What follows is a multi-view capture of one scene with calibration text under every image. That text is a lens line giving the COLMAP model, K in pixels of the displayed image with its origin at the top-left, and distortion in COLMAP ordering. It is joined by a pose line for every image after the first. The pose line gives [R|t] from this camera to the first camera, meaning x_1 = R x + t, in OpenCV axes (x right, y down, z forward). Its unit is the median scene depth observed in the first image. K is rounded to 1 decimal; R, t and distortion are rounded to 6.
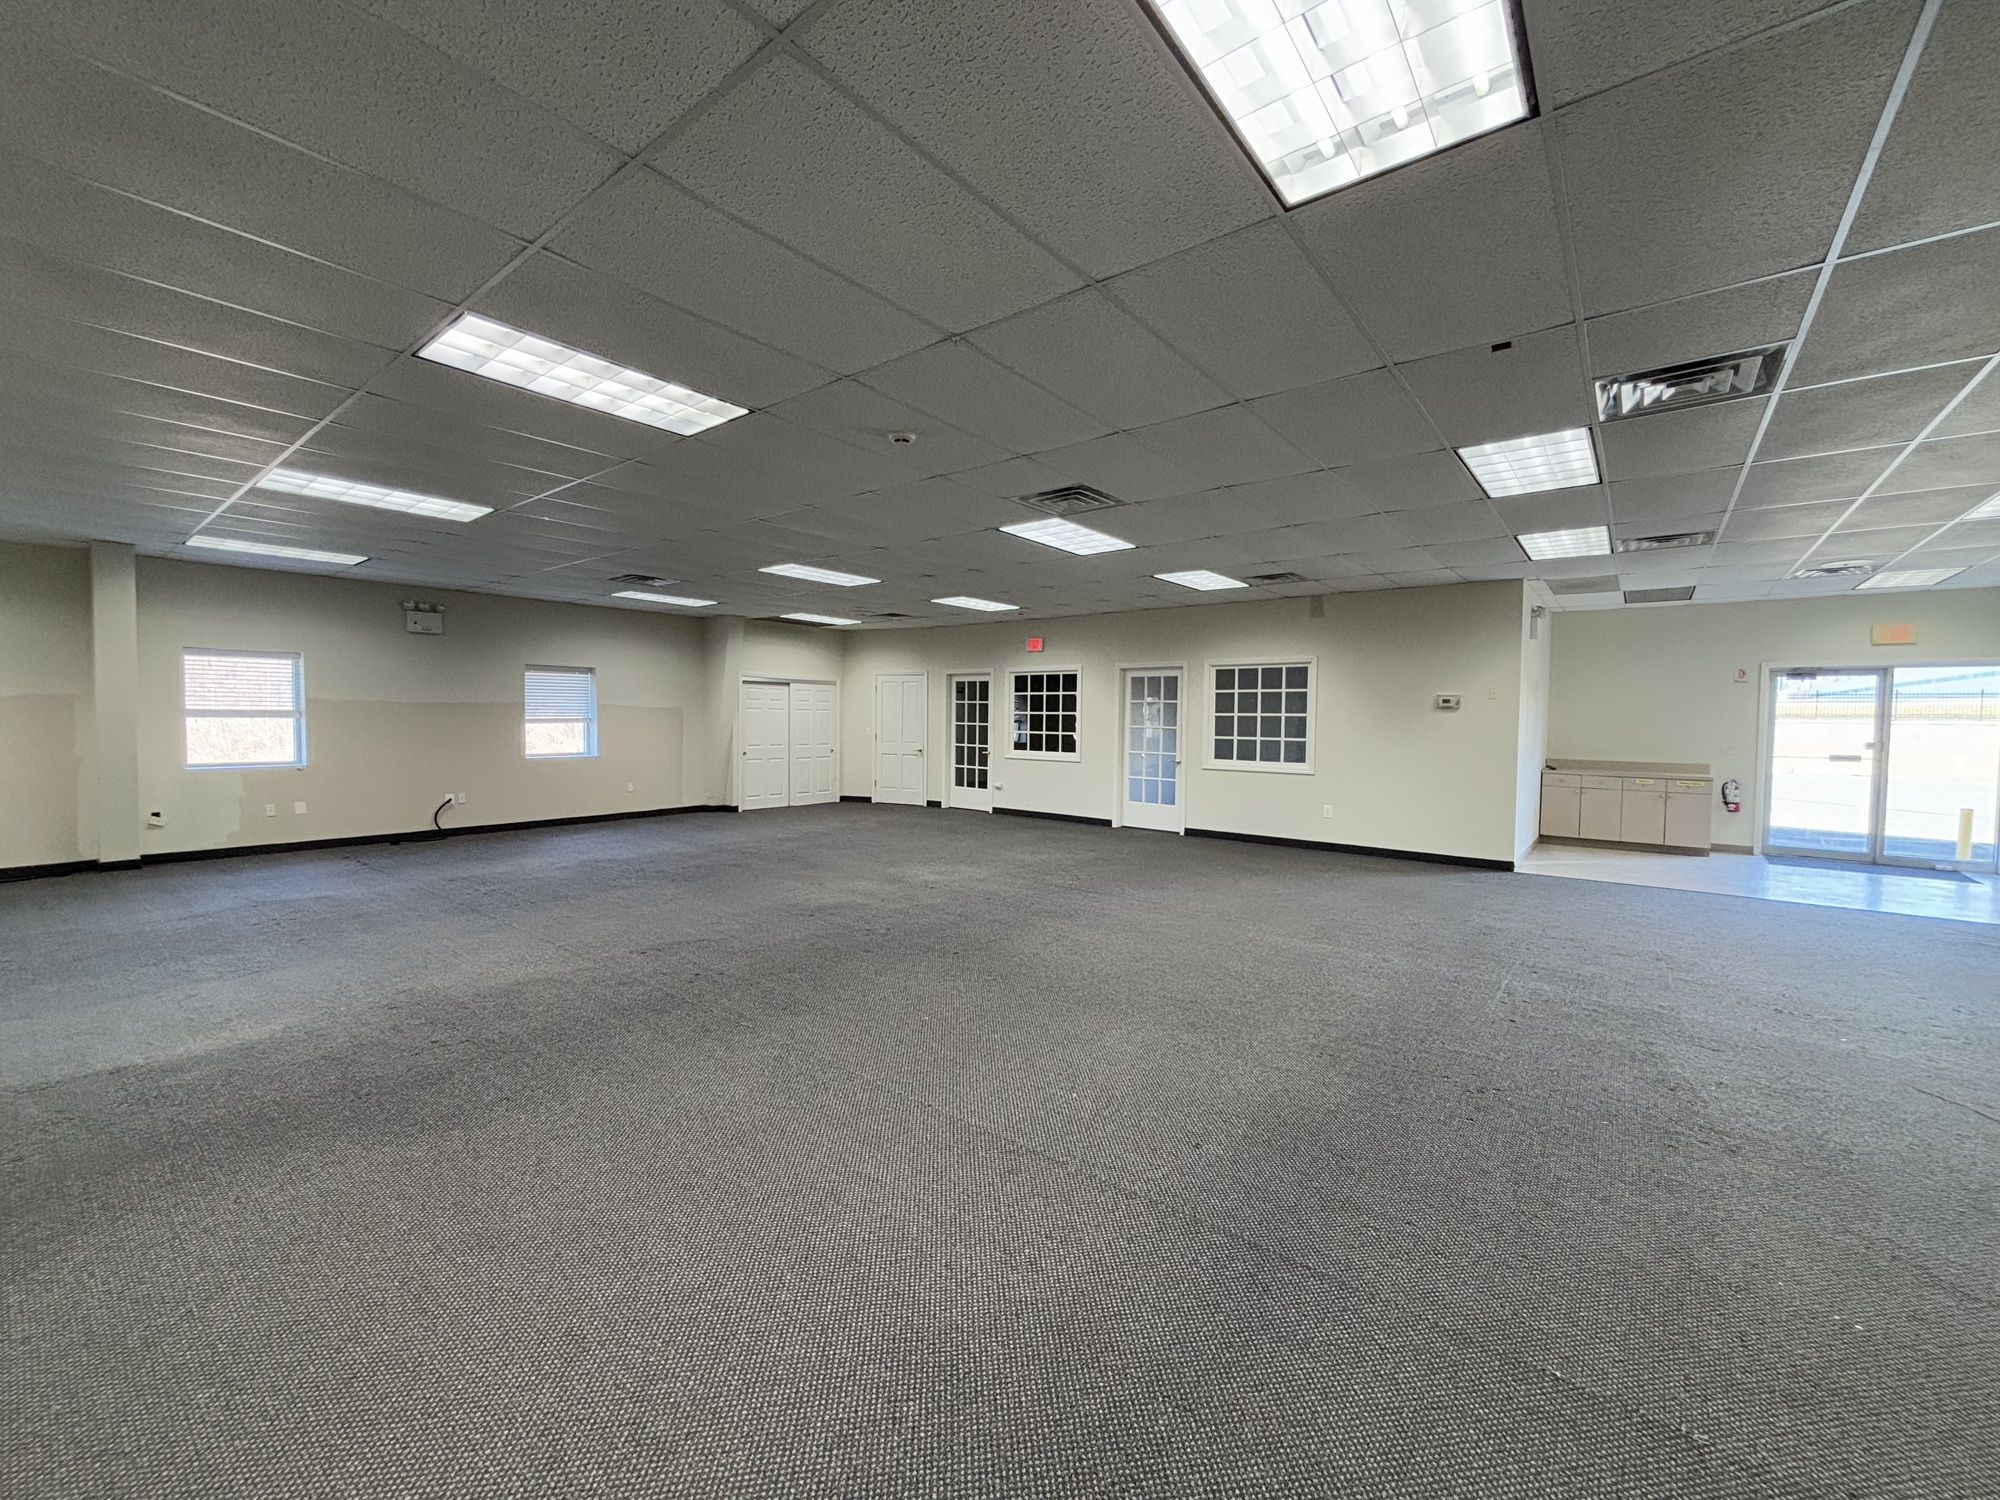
lens RADIAL K [[804.7, 0, 1002.2], [0, 804.7, 746.1], [0, 0, 1]] dist [0.001215, 0.000134]
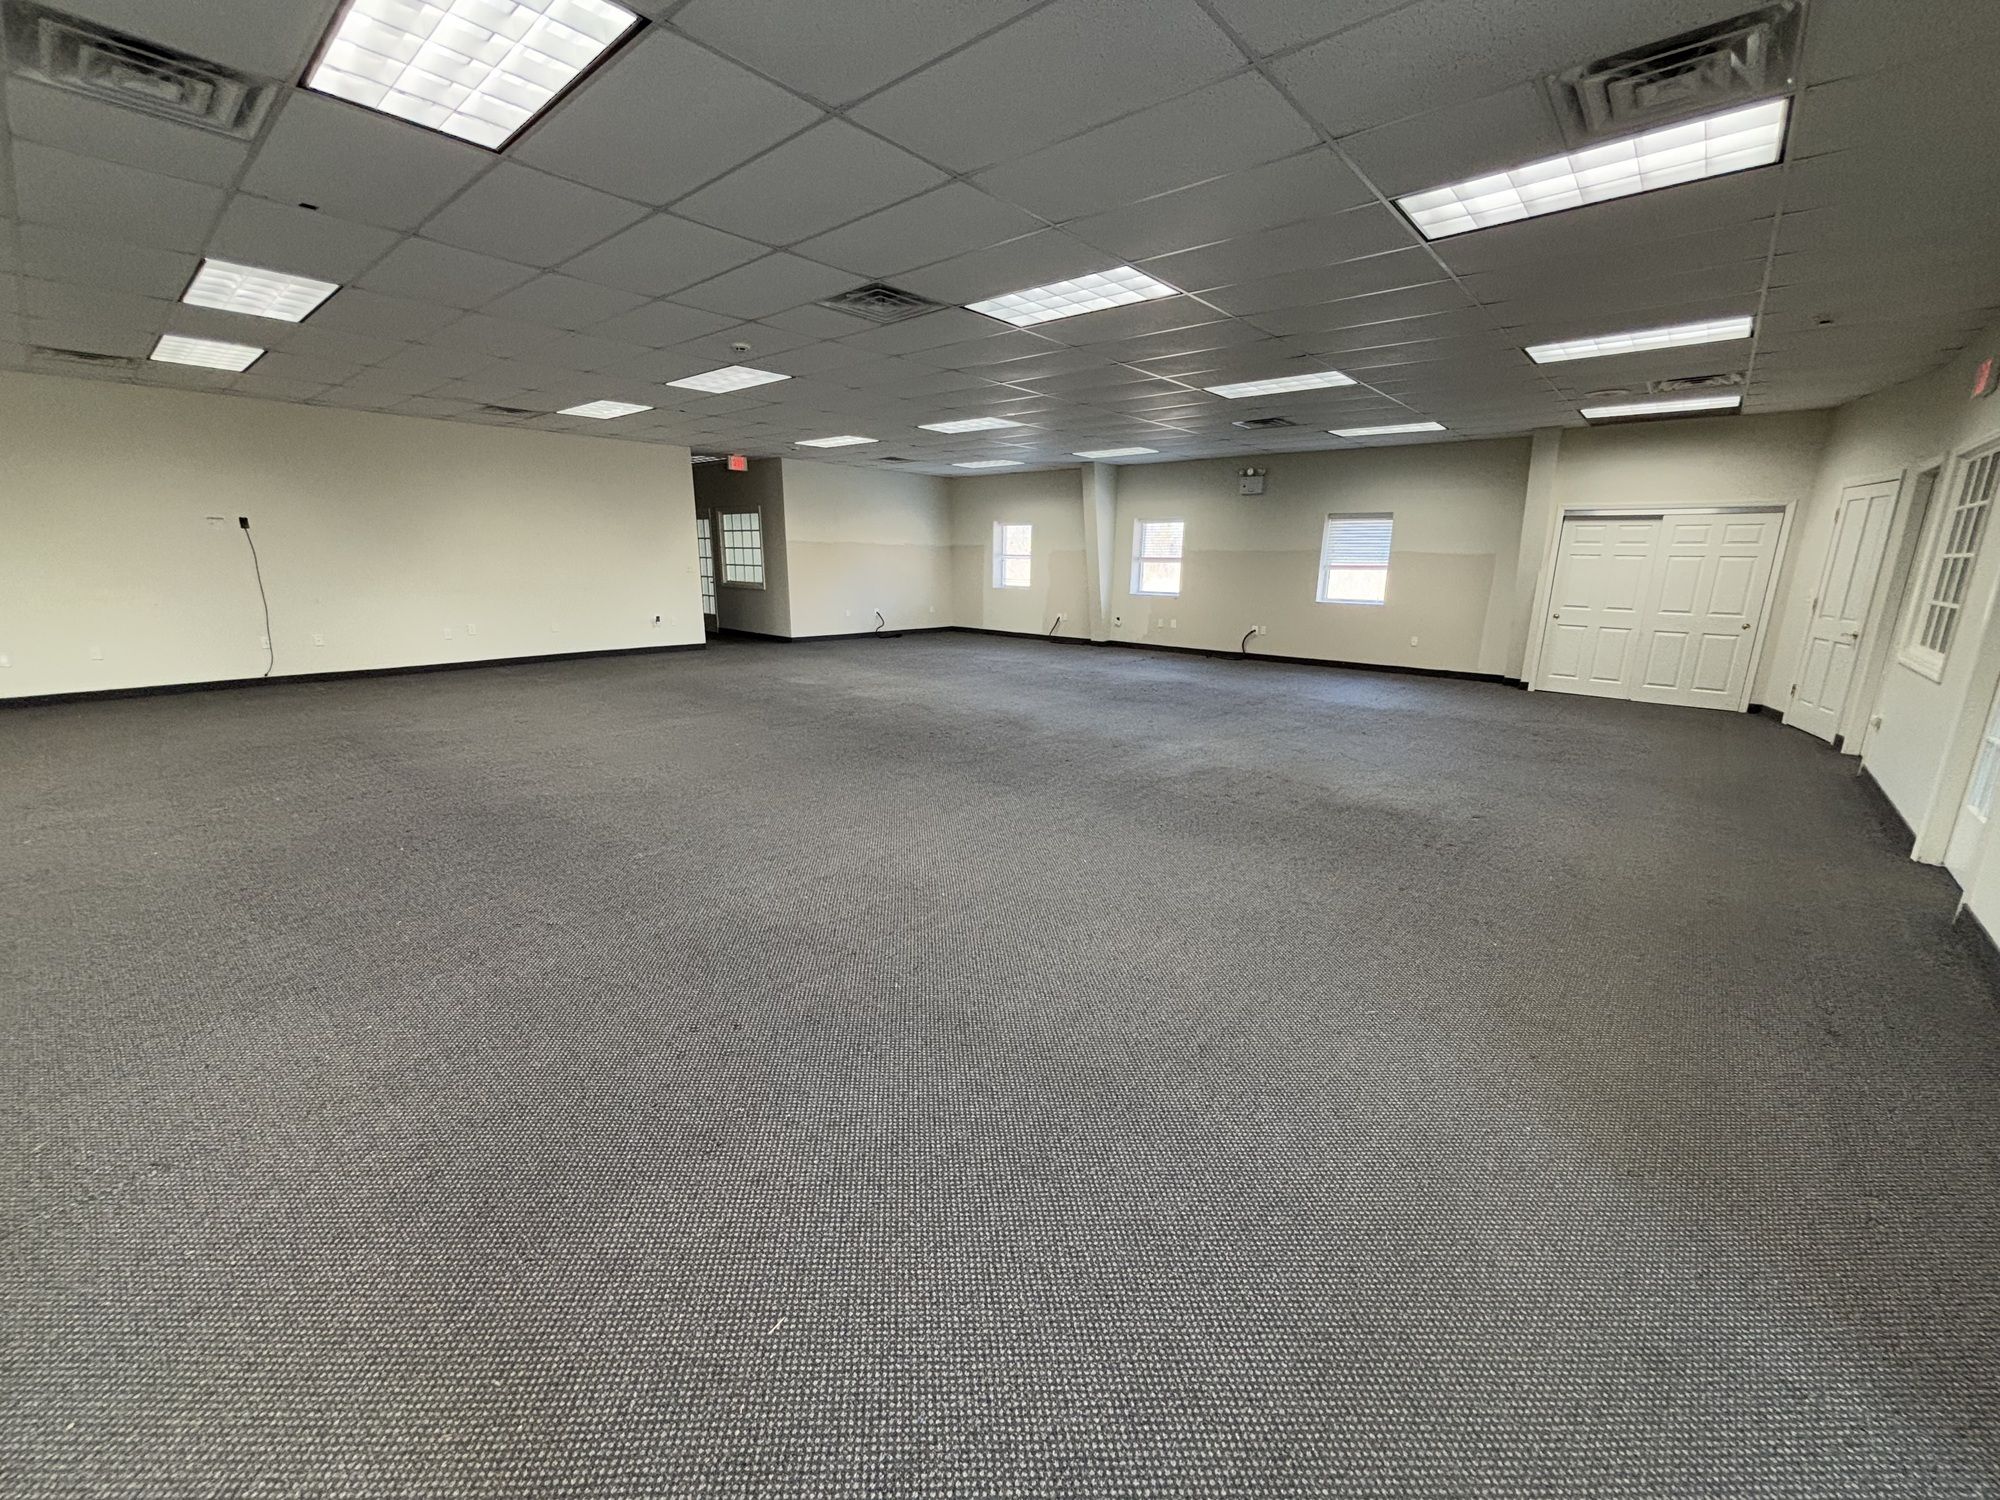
lens RADIAL K [[804.7, 0, 1002.5], [0, 804.7, 751.7], [0, 0, 1]] dist [0.001215, 0.000134]
pose [[-0.039356, 0.226214, -0.973282, 0.667052], [-0.051856, 0.972262, 0.228073, -0.017900], [0.997879, 0.059447, -0.026534, 0.733574]]
